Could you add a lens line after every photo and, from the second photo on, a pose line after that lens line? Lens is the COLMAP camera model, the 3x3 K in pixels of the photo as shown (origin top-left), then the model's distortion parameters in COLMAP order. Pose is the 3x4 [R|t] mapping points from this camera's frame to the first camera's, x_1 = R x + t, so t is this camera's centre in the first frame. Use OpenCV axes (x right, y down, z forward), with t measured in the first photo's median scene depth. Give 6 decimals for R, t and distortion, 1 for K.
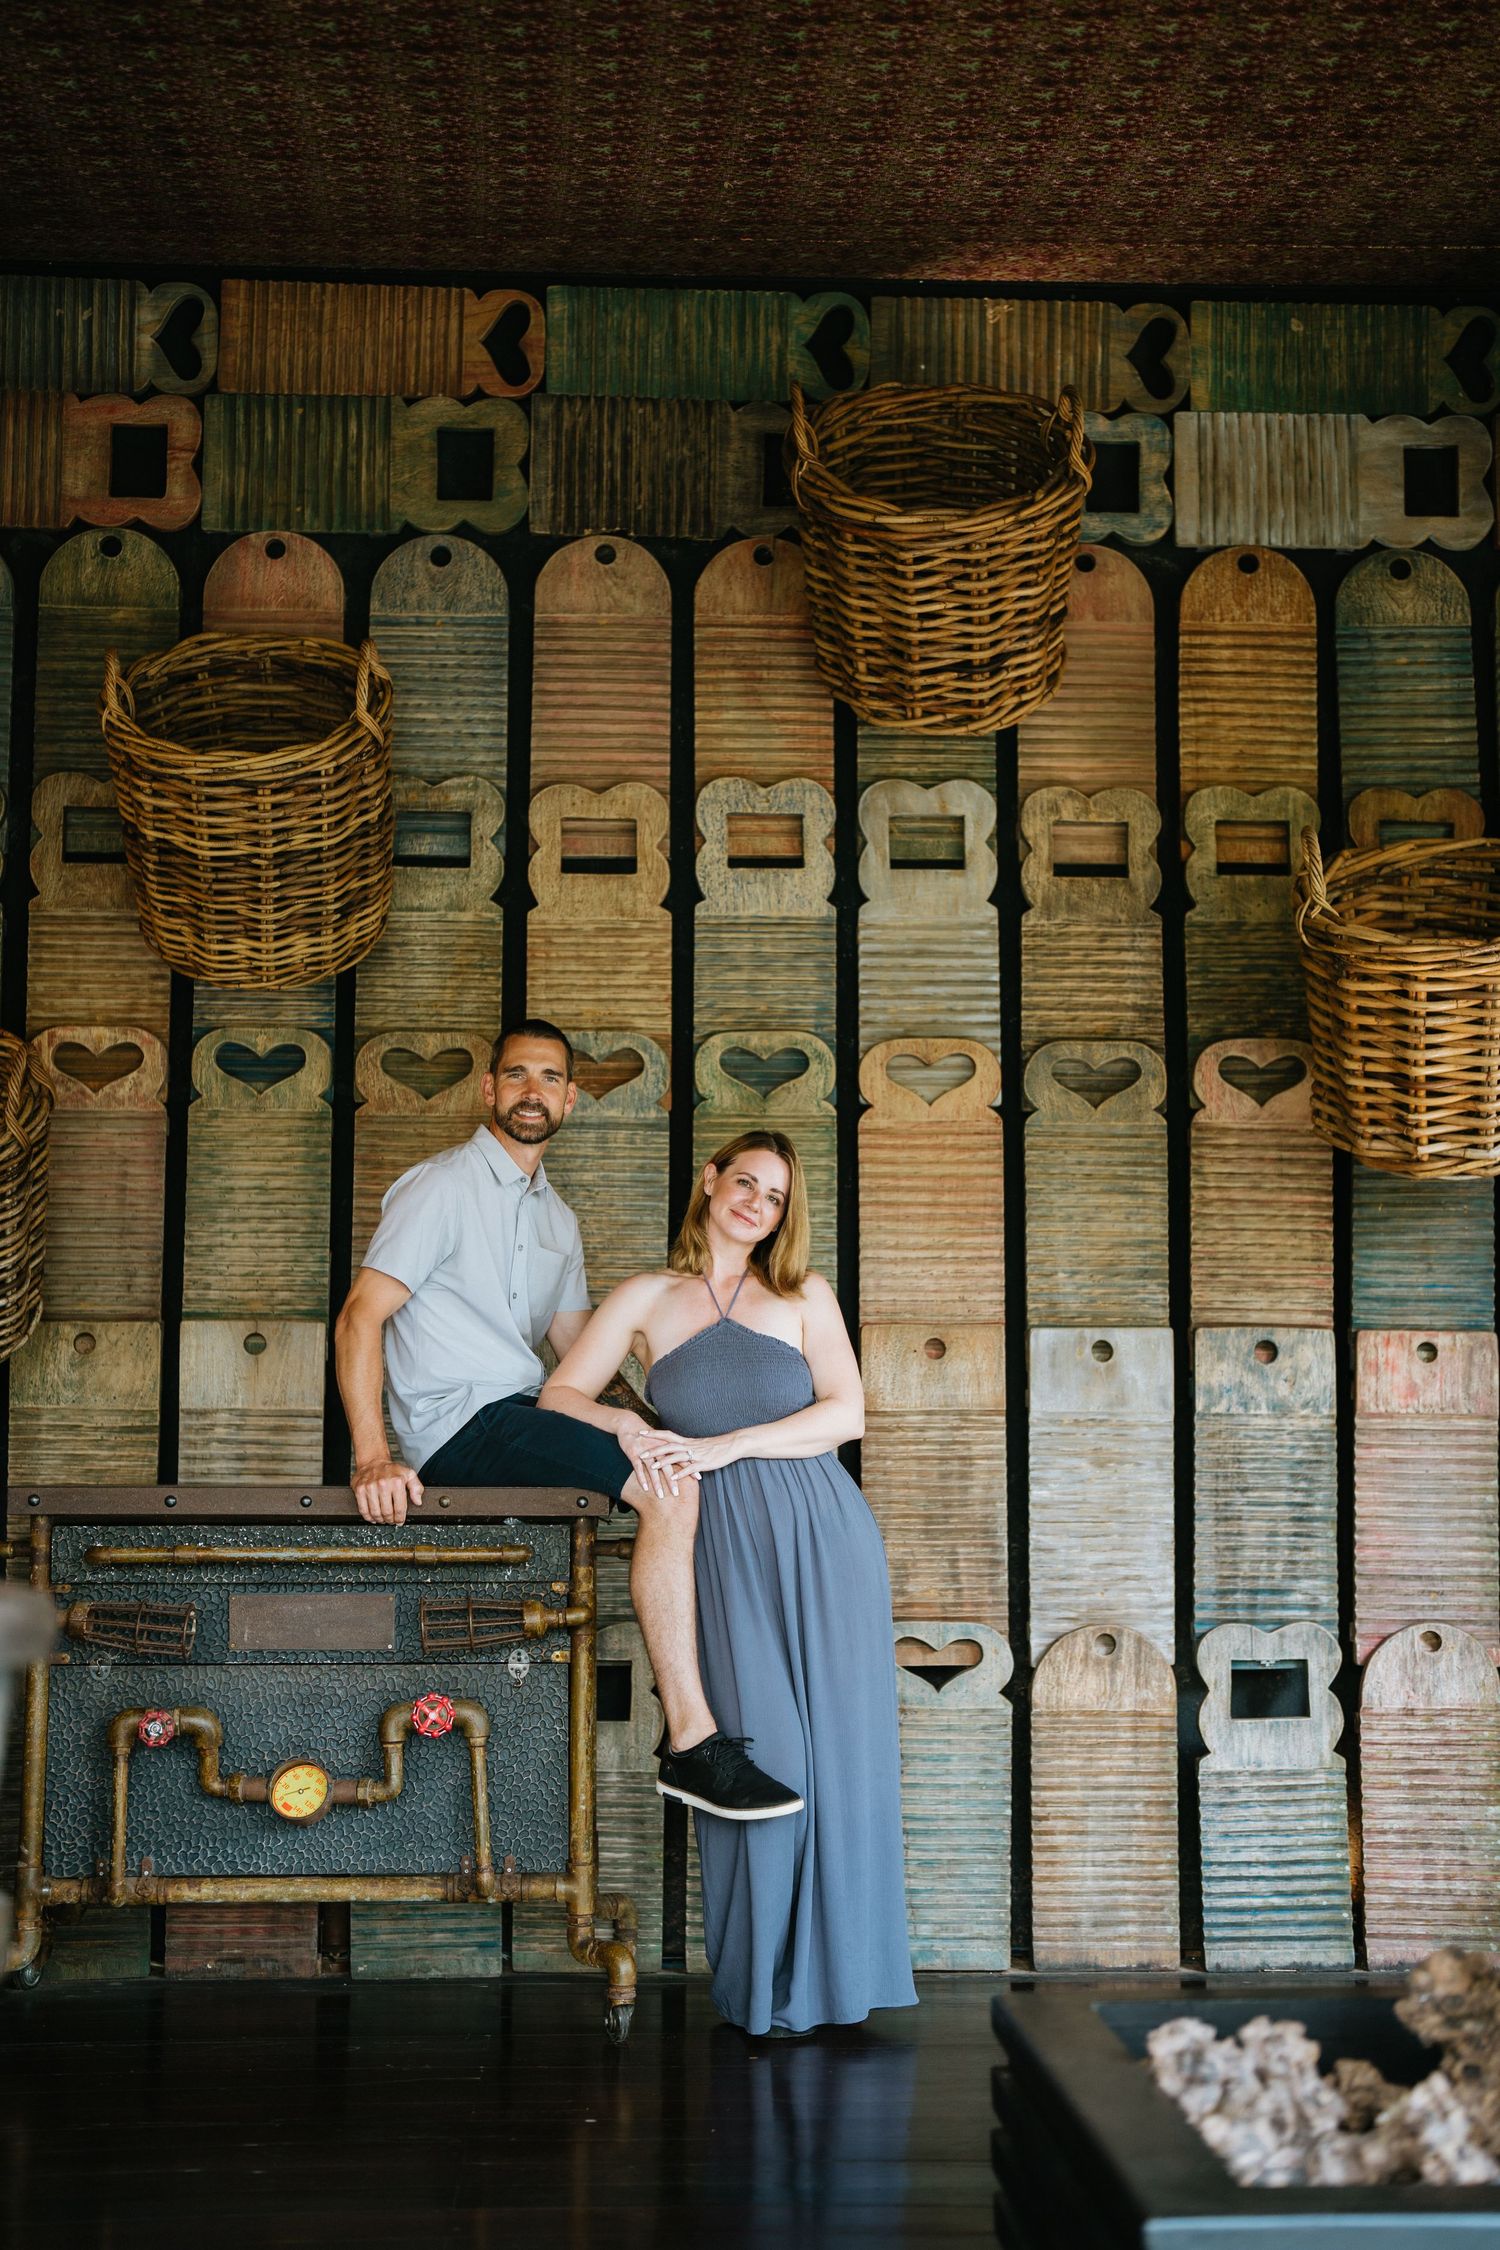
lens RADIAL K [[3116.6, 0, 750.0], [0, 3116.6, 1125.0], [0, 0, 1]] dist [-0.123136, 0.944032]
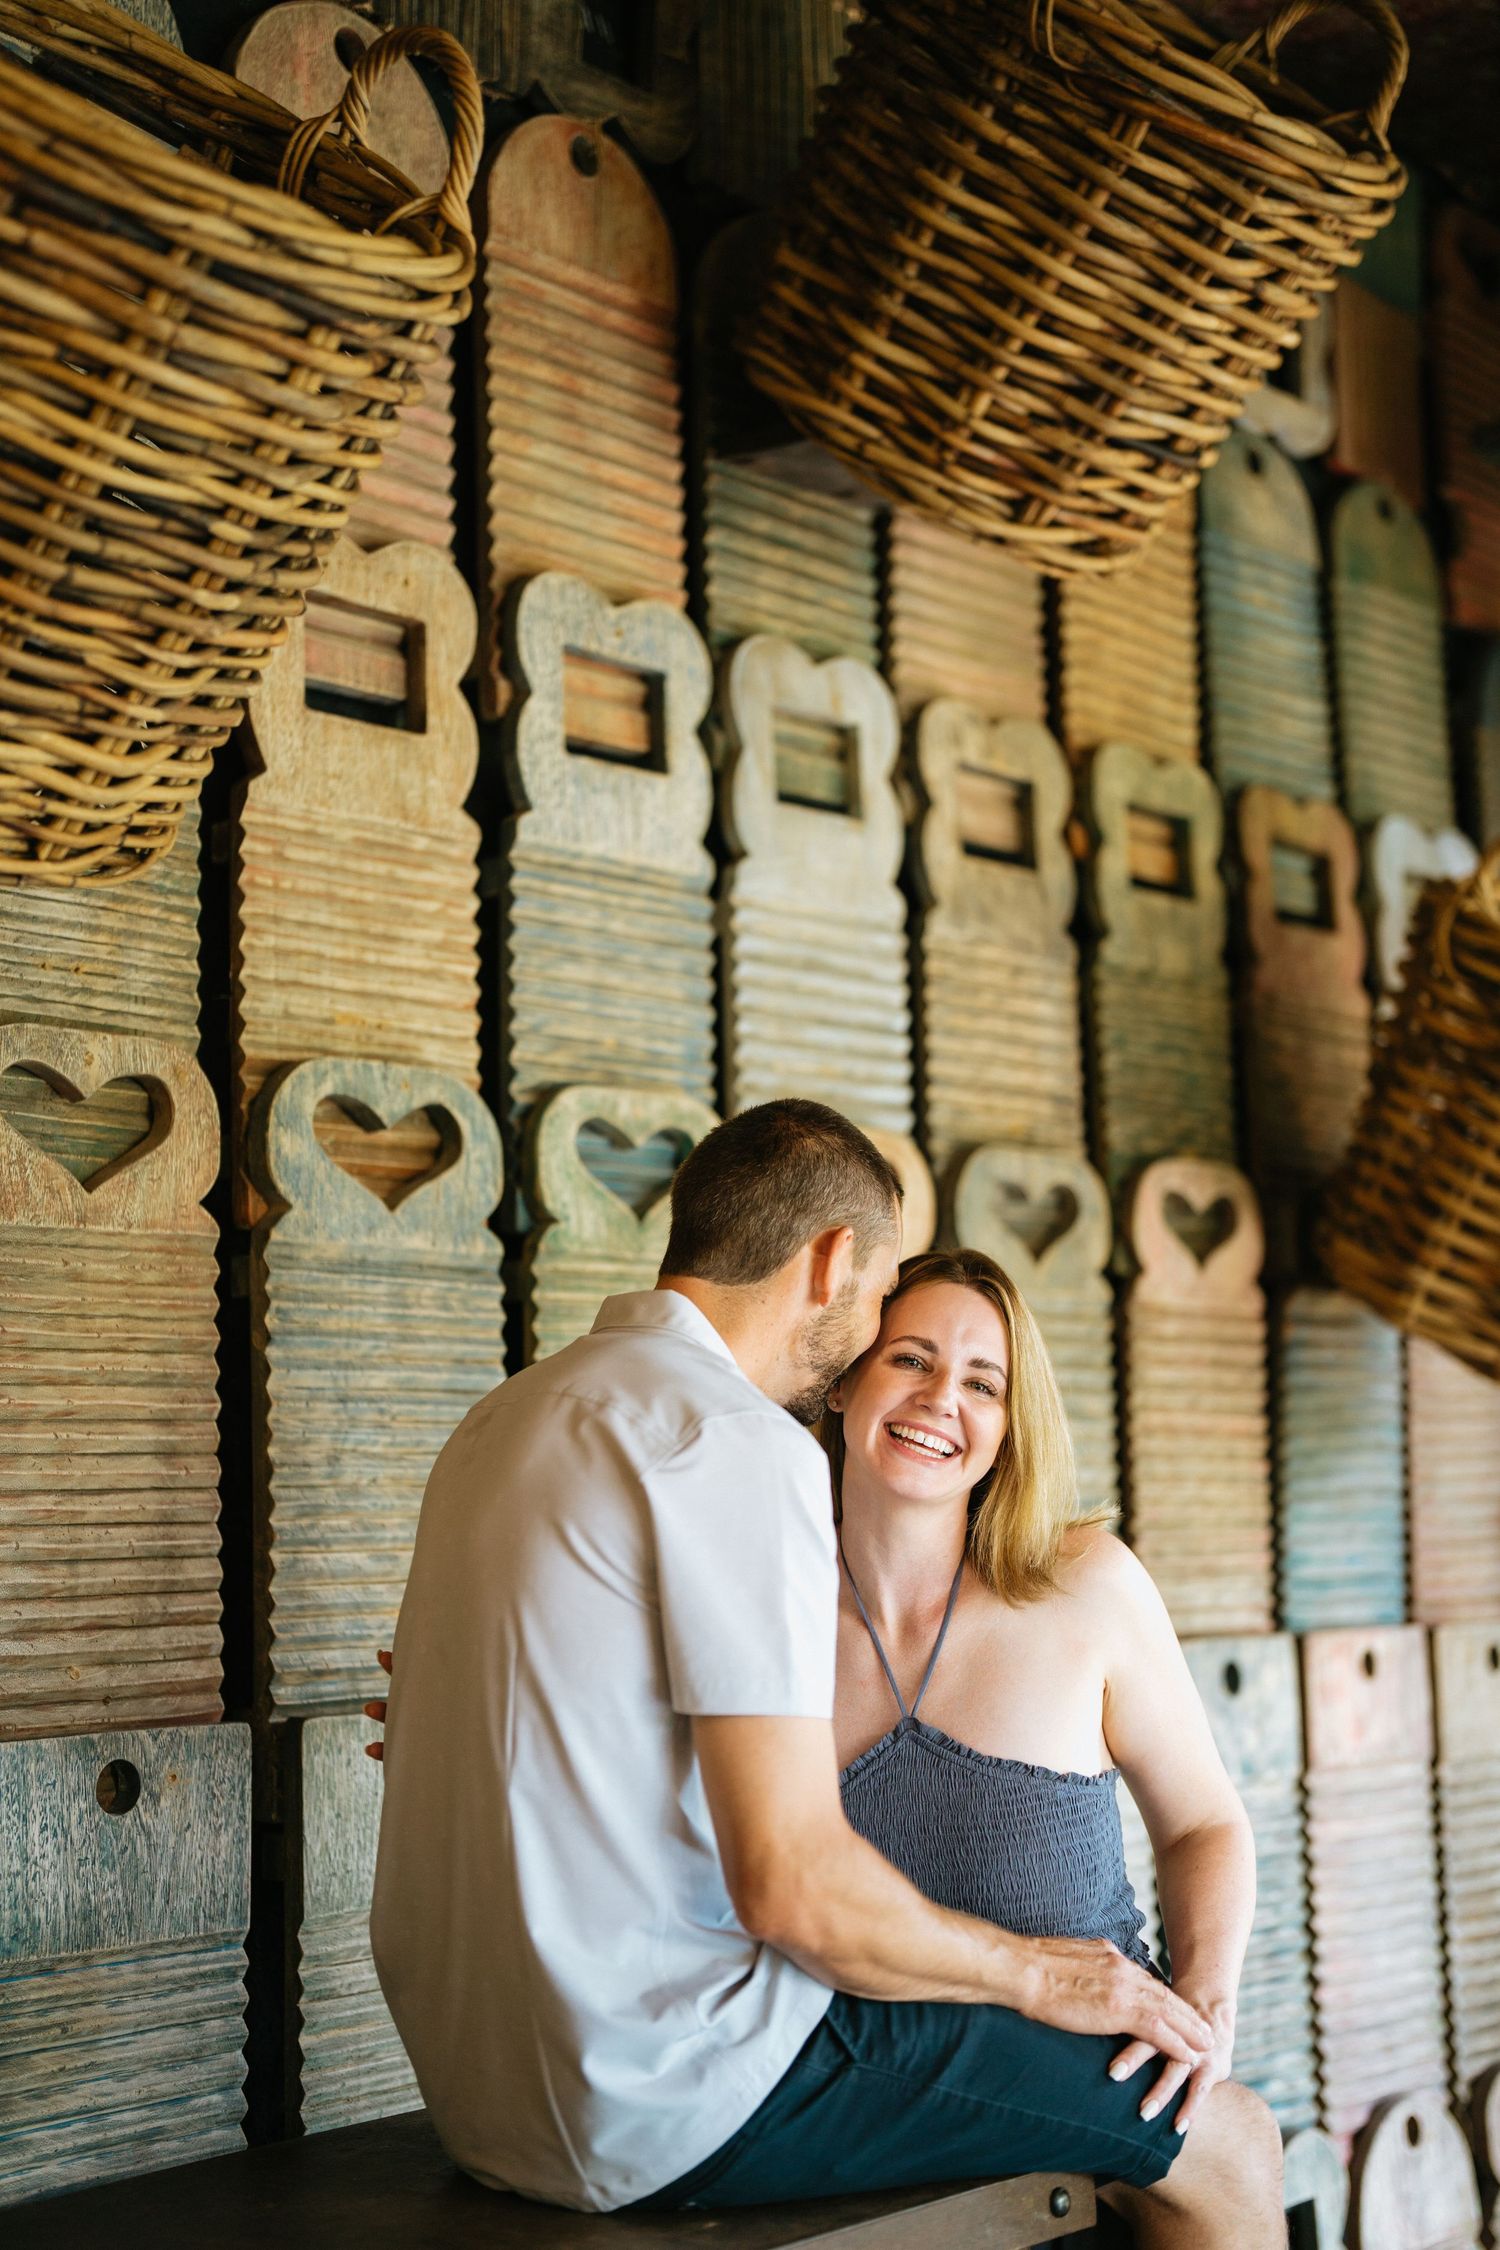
lens RADIAL K [[3116.6, 0, 750.0], [0, 3116.6, 1125.0], [0, 0, 1]] dist [-0.123136, 0.944032]
pose [[0.685427, 0.067827, 0.724975, -0.341141], [-0.038100, 0.997629, -0.057314, 0.003348], [-0.727143, 0.011663, 0.686387, 0.642662]]
